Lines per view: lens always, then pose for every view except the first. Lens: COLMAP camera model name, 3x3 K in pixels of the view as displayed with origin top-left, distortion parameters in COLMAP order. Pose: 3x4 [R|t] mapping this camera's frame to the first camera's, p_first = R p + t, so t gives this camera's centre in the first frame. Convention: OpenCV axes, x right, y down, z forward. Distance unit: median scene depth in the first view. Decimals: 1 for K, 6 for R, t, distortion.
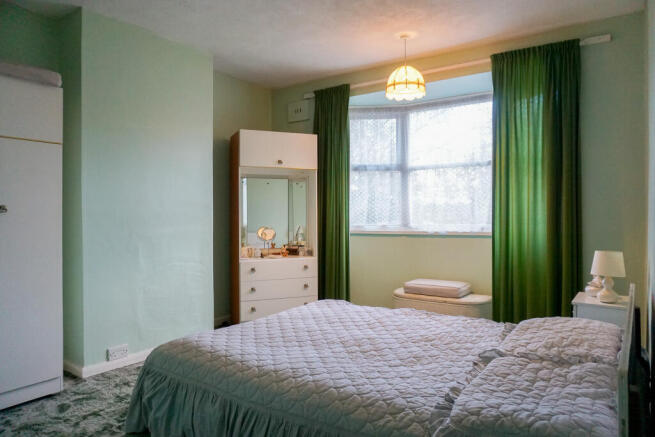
lens RADIAL K [[437.2, 0, 329.9], [0, 437.2, 214.8], [0, 0, 1]] dist [-0.050198, 0.039510]
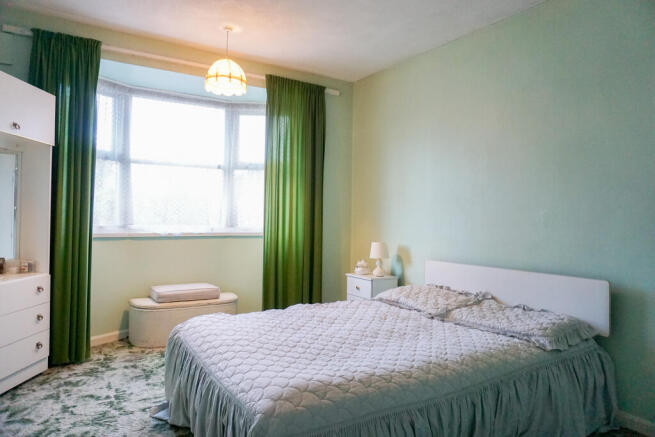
lens RADIAL K [[437.2, 0, 329.9], [0, 437.2, 214.8], [0, 0, 1]] dist [-0.050198, 0.039510]
pose [[0.398262, 0.021679, 0.917016, -0.505568], [-0.017454, 0.999719, -0.016054, 0.008983], [-0.917106, -0.009612, 0.398528, 0.341071]]
